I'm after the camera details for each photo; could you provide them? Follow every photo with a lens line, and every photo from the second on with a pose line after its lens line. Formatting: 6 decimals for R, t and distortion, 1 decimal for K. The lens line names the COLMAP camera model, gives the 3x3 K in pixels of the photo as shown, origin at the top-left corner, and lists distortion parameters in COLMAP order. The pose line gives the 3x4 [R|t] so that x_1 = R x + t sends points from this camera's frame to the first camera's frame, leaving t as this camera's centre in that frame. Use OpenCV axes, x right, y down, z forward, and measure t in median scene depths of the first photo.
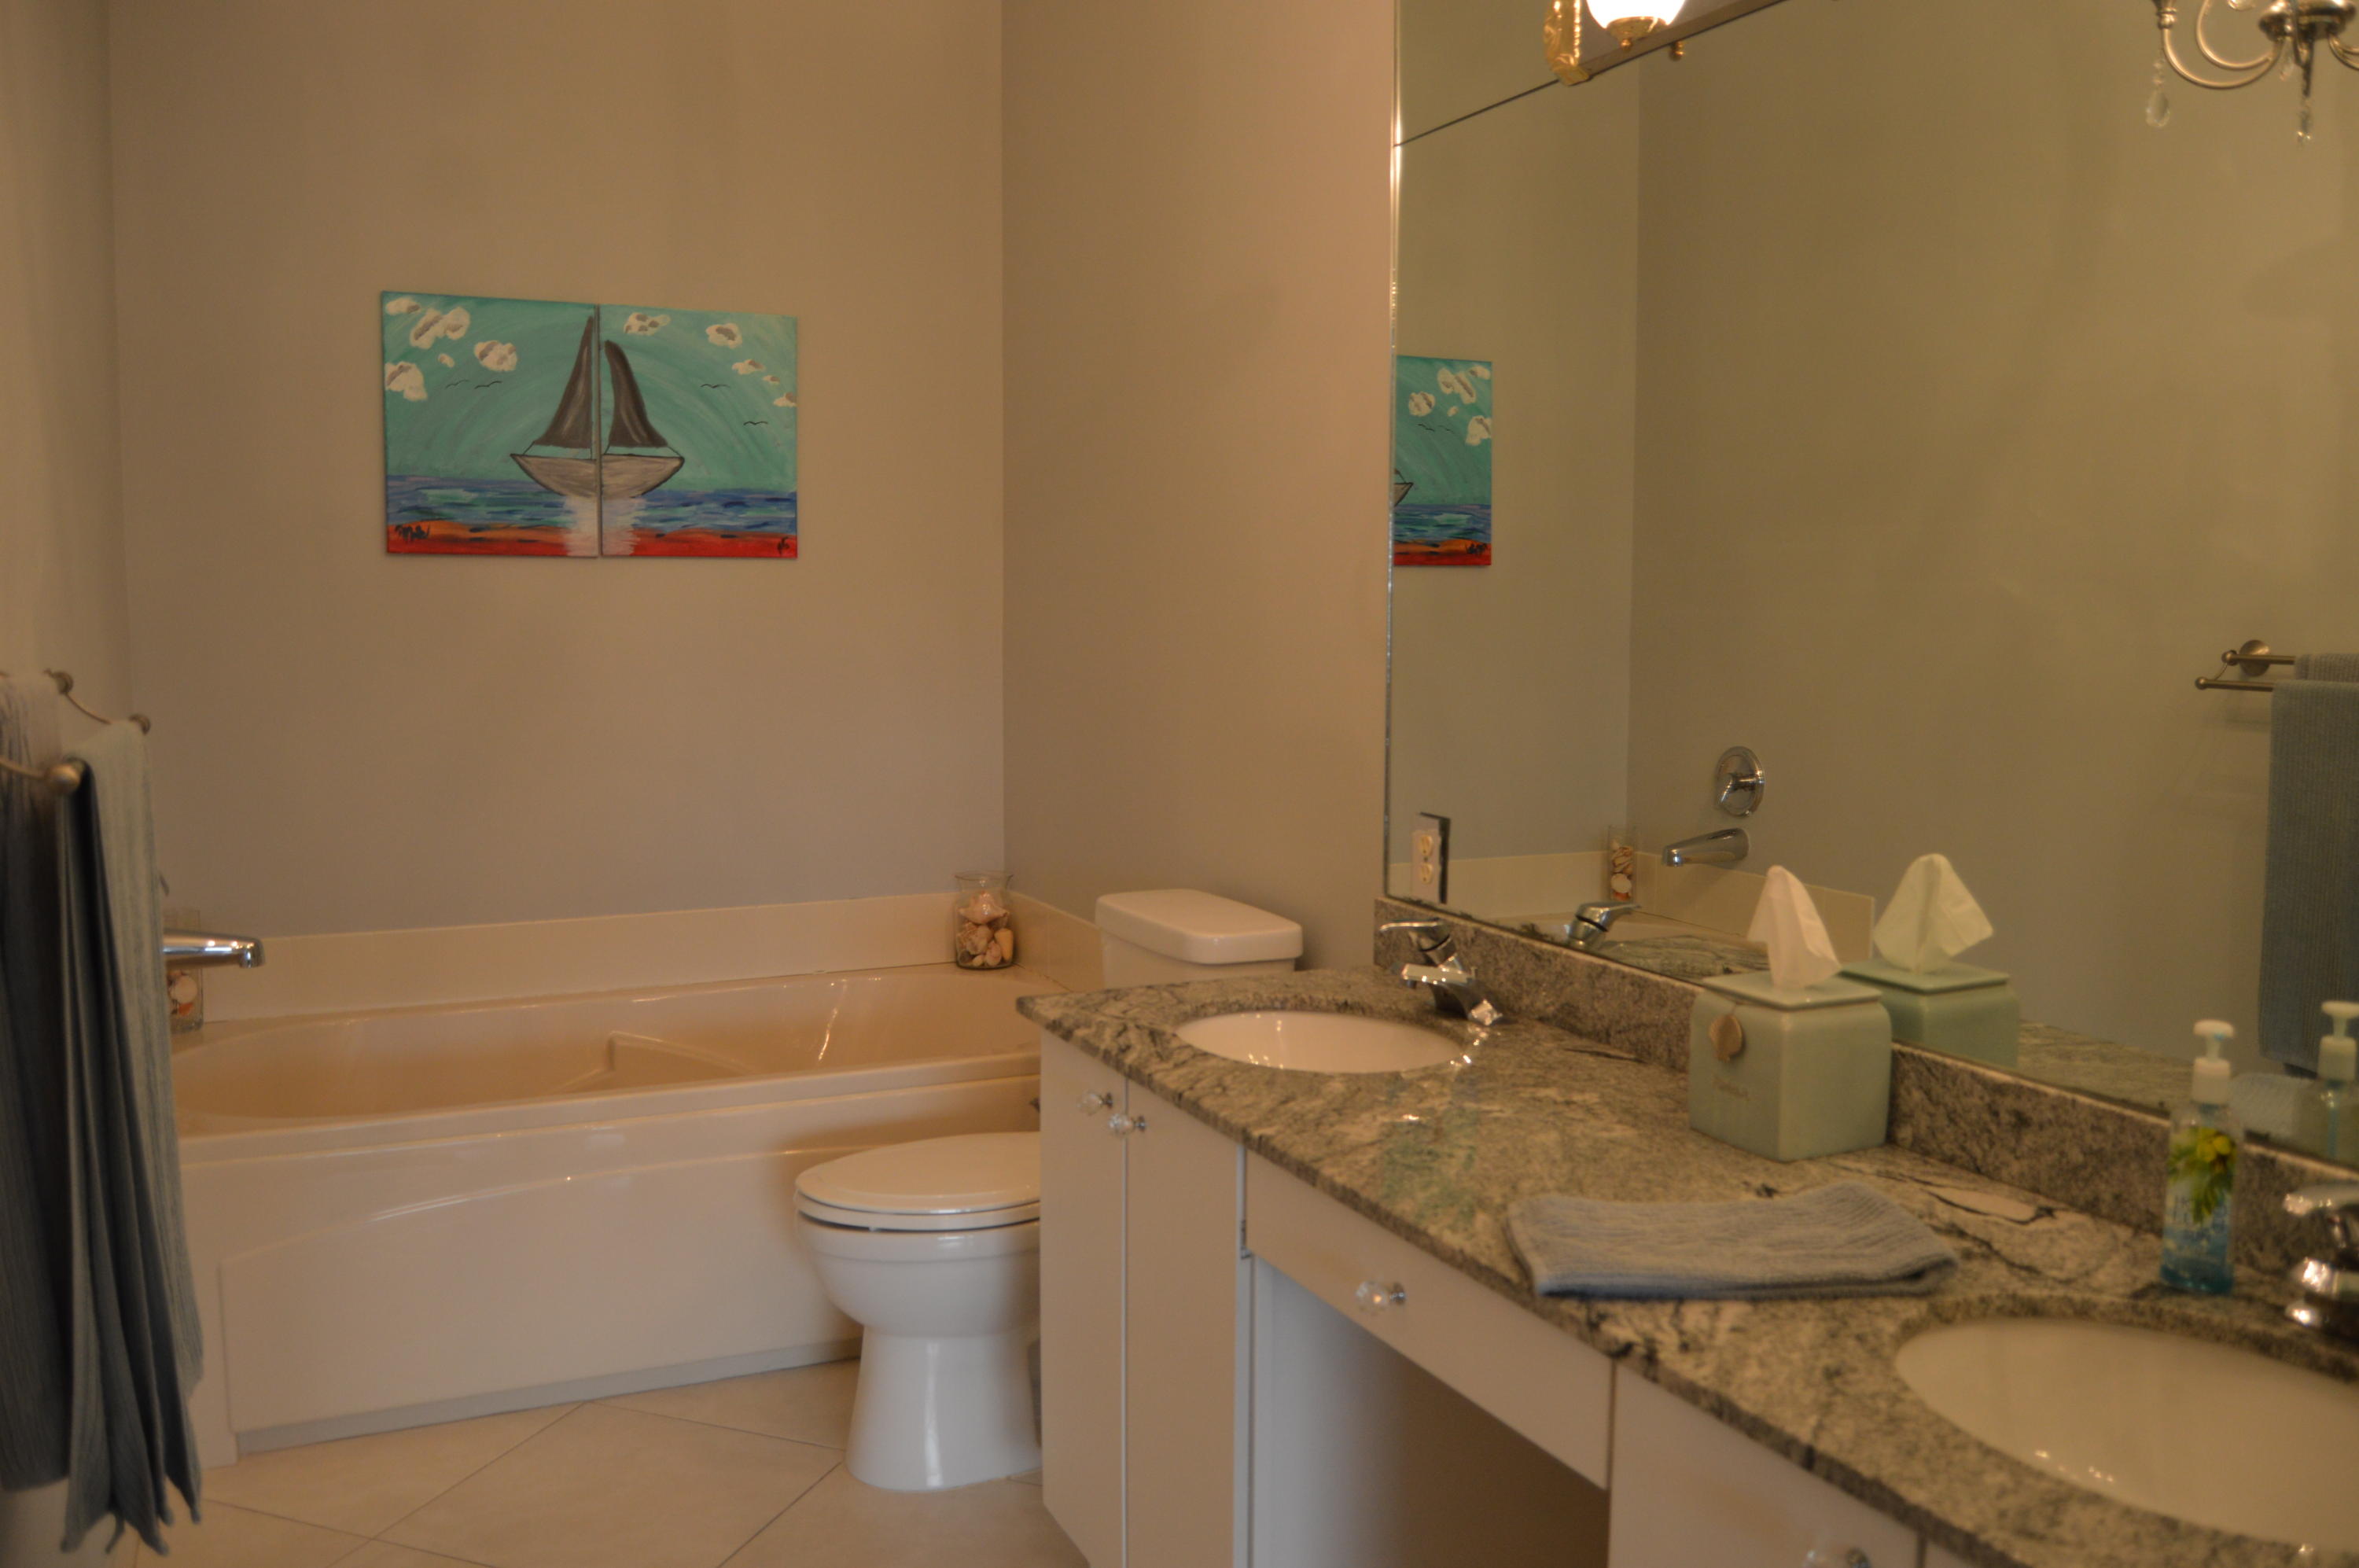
lens RADIAL K [[1880.4, 0, 1175.4], [0, 1880.4, 785.3], [0, 0, 1]] dist [-0.072265, 0.011306]
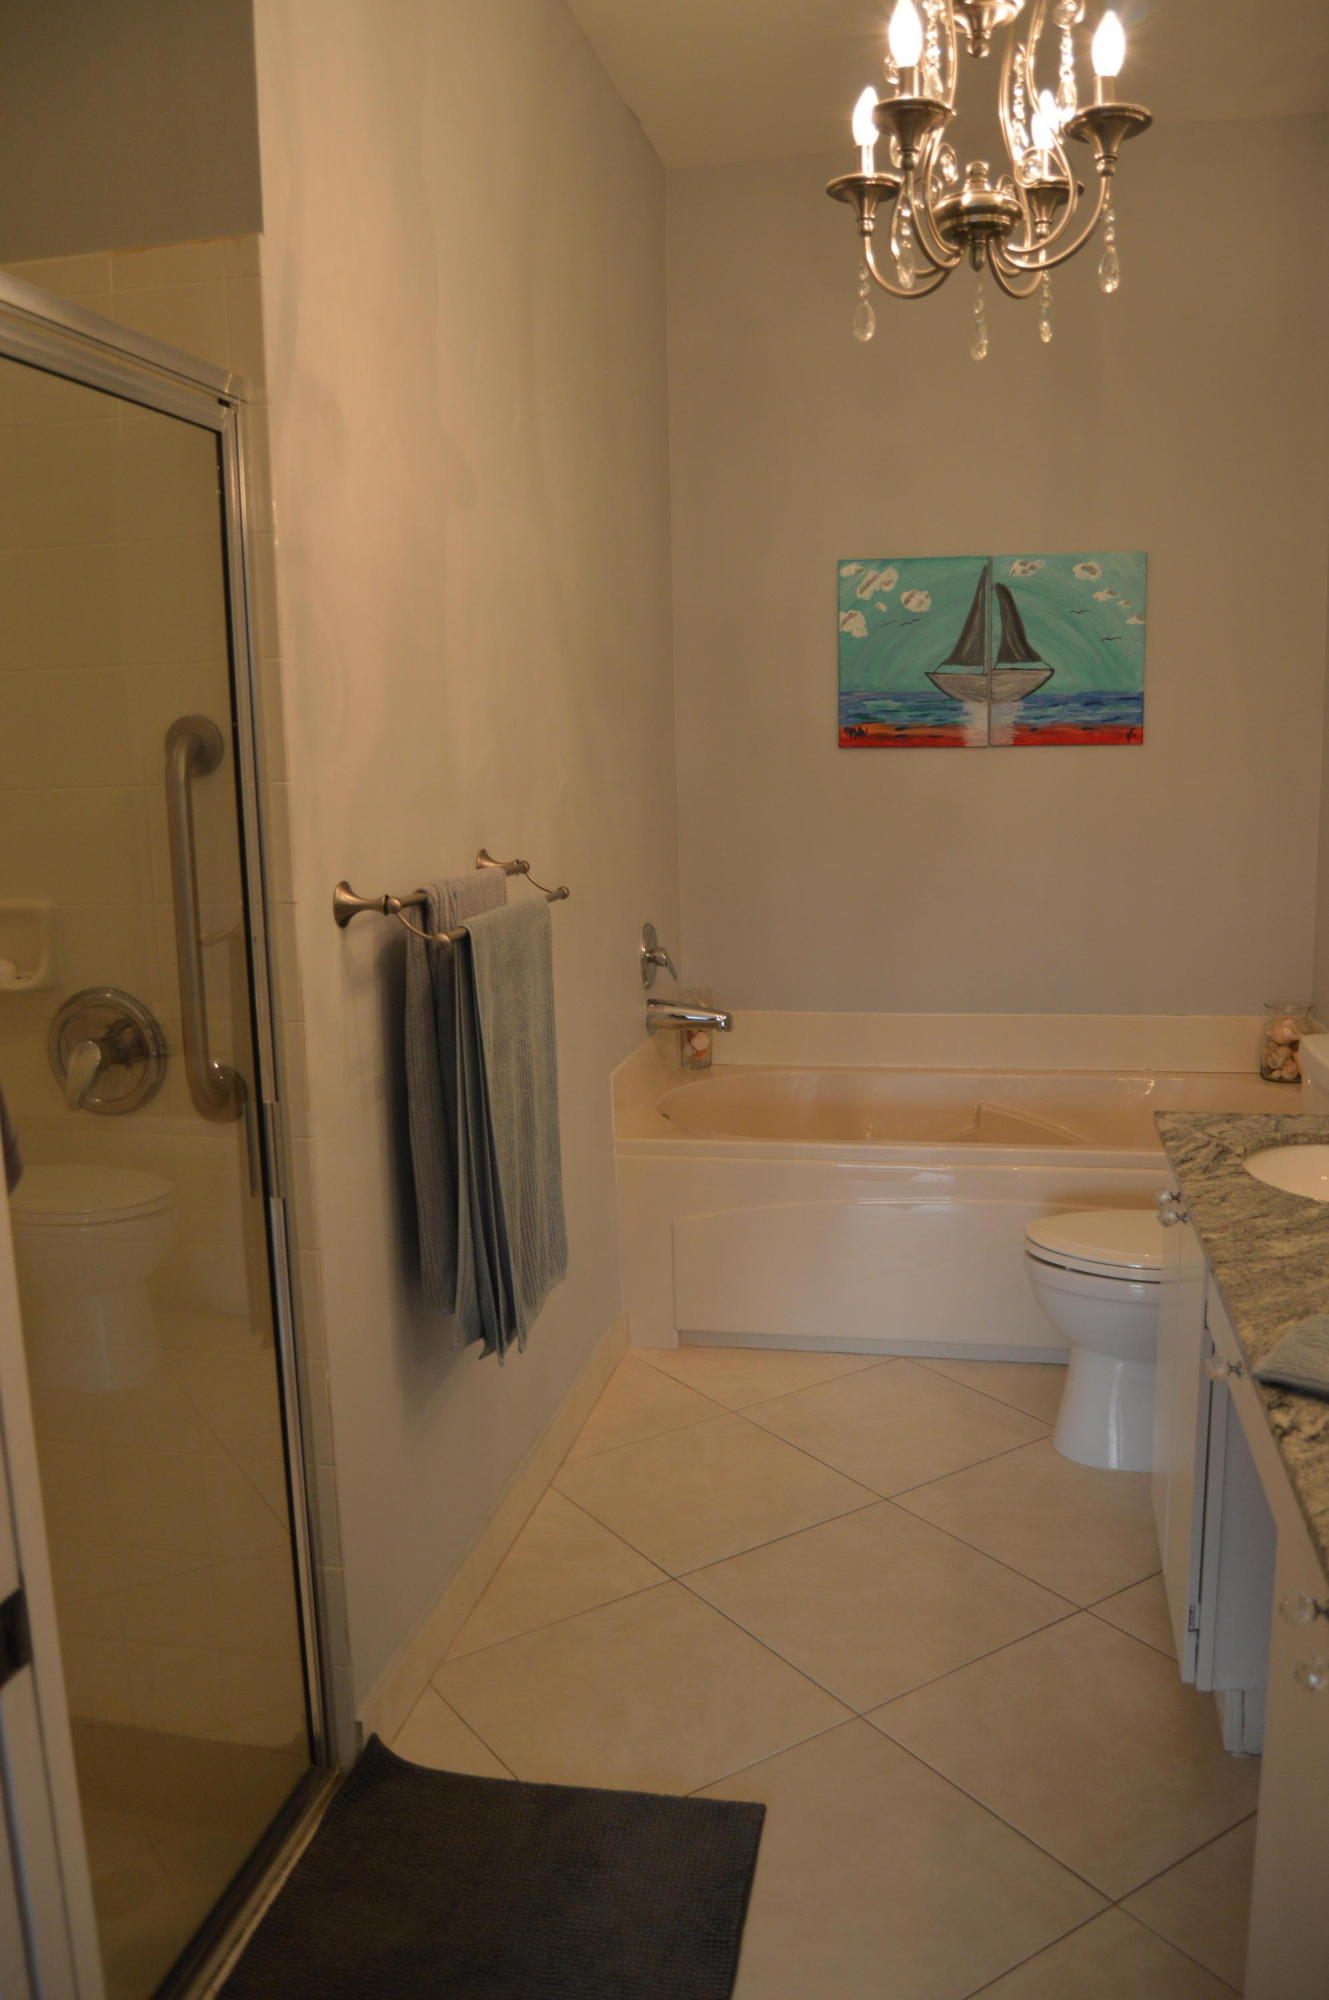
lens RADIAL K [[1594.2, 0, 673.2], [0, 1594.2, 1001.0], [0, 0, 1]] dist [-0.072265, 0.011306]
pose [[0.803221, 0.079858, -0.590304, 0.202646], [-0.034483, 0.995545, 0.087760, -0.034057], [0.594683, -0.050135, 0.802396, -0.058412]]
